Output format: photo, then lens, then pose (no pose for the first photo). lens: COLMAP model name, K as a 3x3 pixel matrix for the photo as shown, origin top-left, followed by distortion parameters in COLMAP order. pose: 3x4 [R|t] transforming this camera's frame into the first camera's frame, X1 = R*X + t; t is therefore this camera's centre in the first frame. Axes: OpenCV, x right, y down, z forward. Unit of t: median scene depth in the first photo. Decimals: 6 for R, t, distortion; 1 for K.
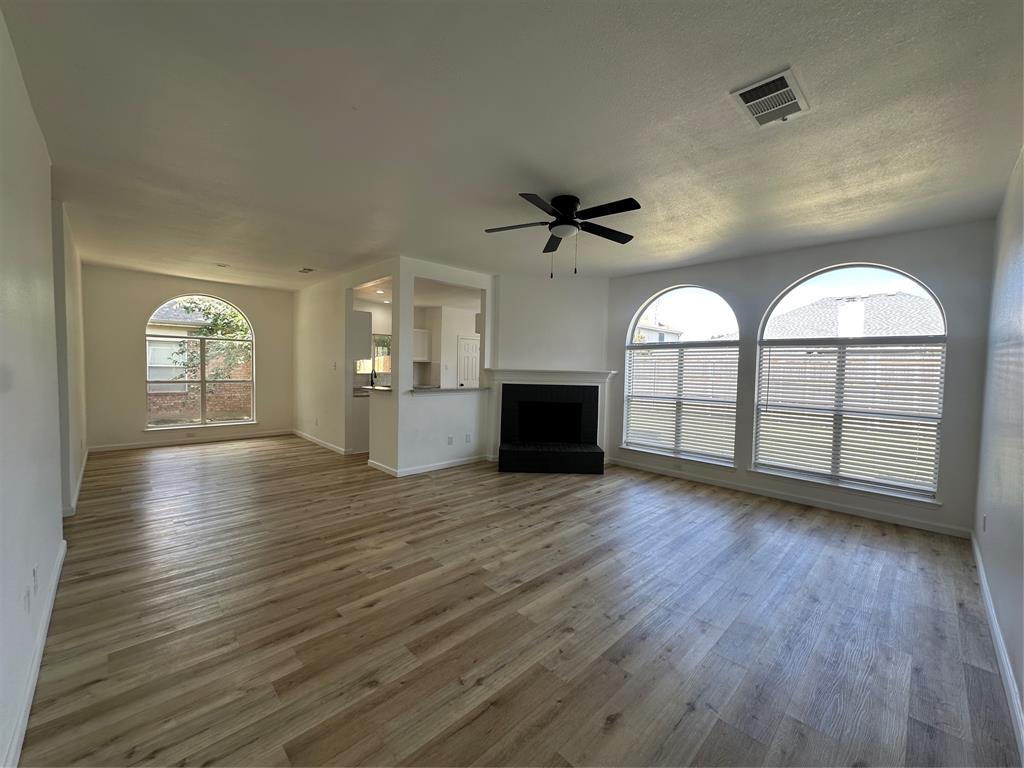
lens RADIAL K [[410.0, 0, 513.7], [0, 410.0, 385.3], [0, 0, 1]] dist [-0.003876, 0.001164]
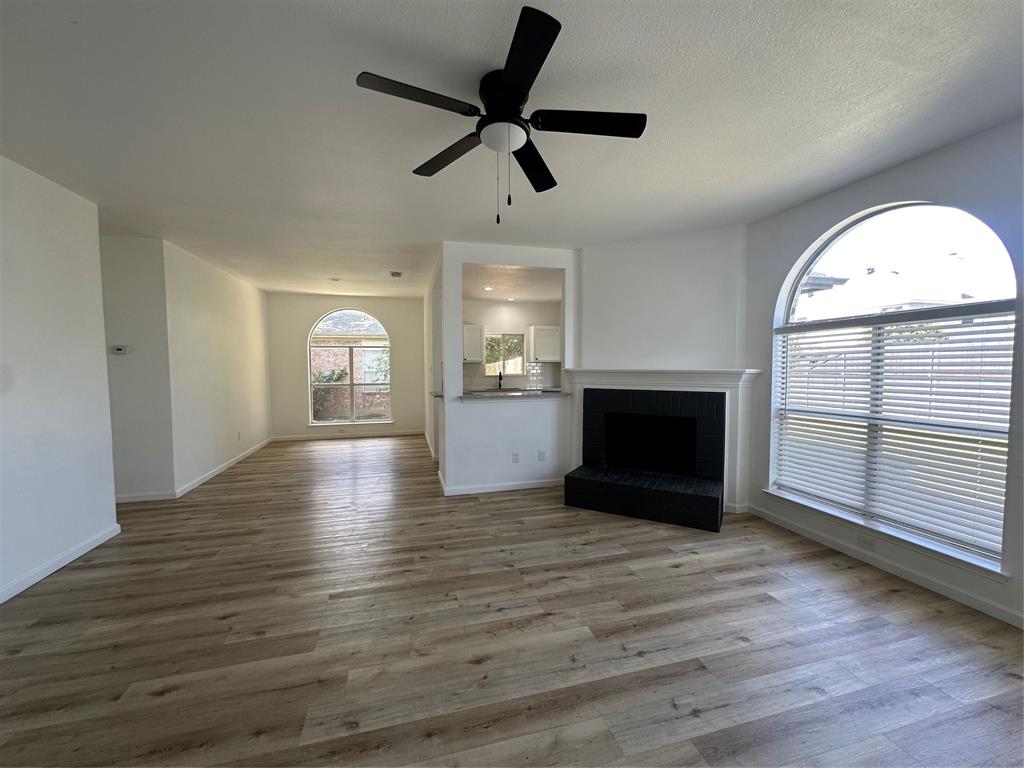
lens RADIAL K [[410.0, 0, 513.5], [0, 410.0, 383.3], [0, 0, 1]] dist [-0.003876, 0.001164]
pose [[0.871650, -0.001182, -0.490128, 0.311728], [-0.000929, 0.999991, -0.004062, -0.013683], [0.490128, 0.003996, 0.871641, 0.357672]]
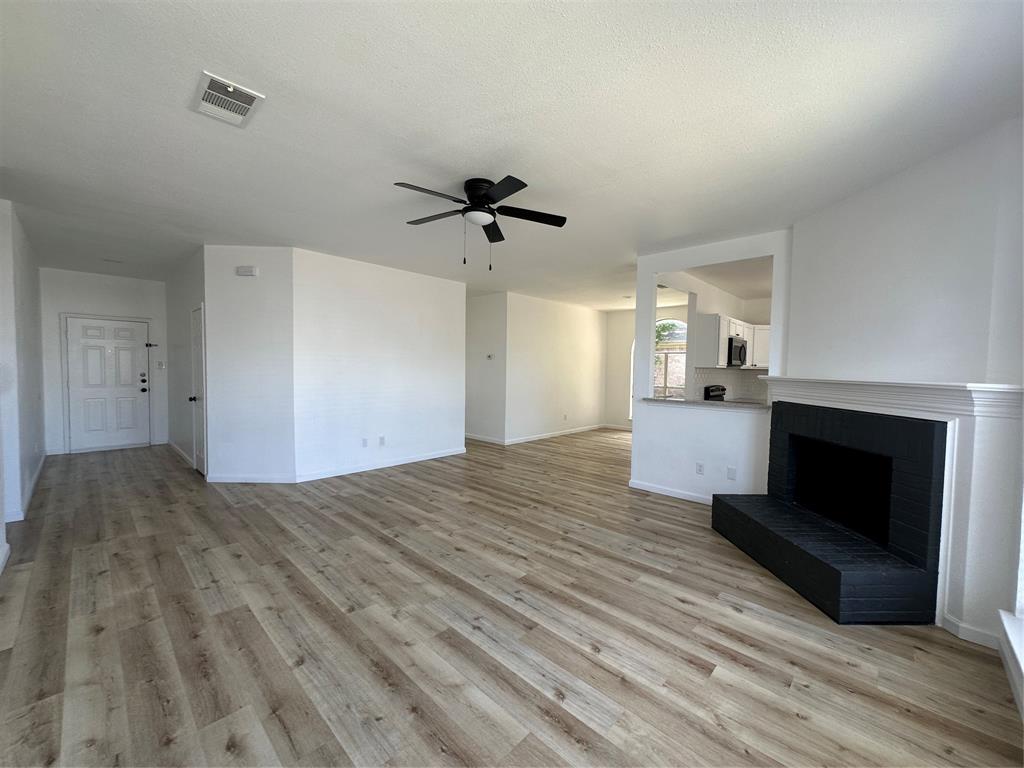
lens RADIAL K [[410.0, 0, 512.7], [0, 410.0, 382.6], [0, 0, 1]] dist [-0.003876, 0.001164]
pose [[0.033988, 0.018504, -0.999251, 0.769101], [-0.065515, 0.997719, 0.016248, -0.020668], [0.997273, 0.064914, 0.035123, 0.777788]]
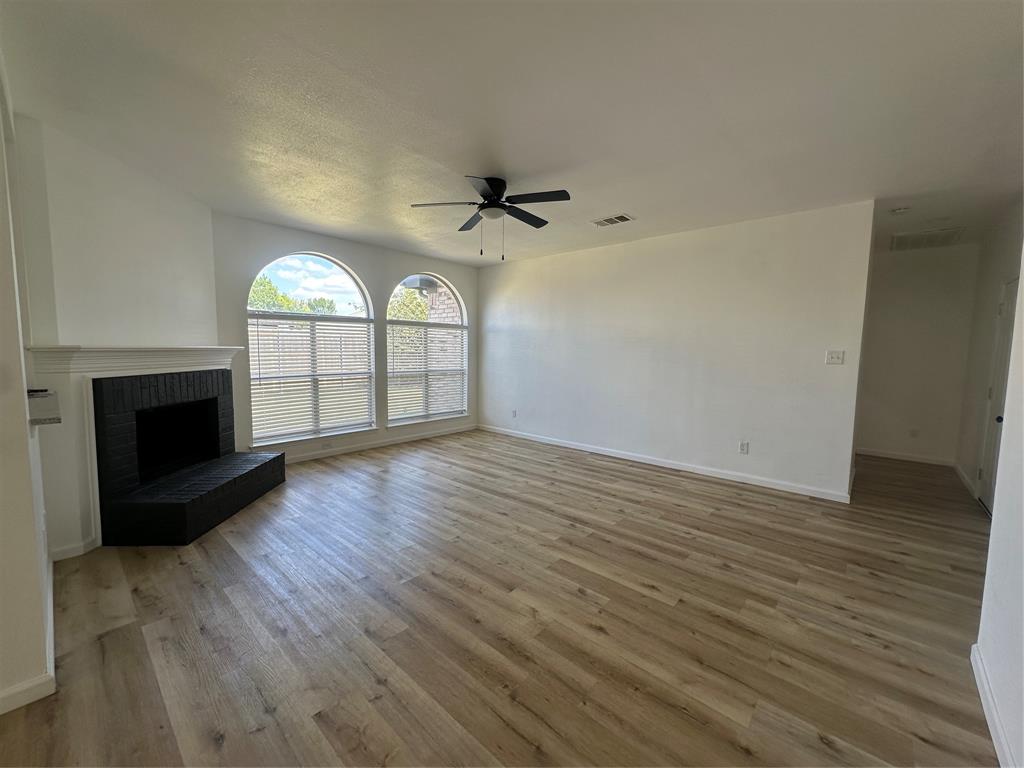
lens RADIAL K [[410.0, 0, 513.8], [0, 410.0, 383.8], [0, 0, 1]] dist [-0.003876, 0.001164]
pose [[-0.068670, -0.107430, 0.991838, -0.689284], [0.032022, 0.993436, 0.109820, -0.045179], [-0.997125, 0.039302, -0.064779, 0.750295]]
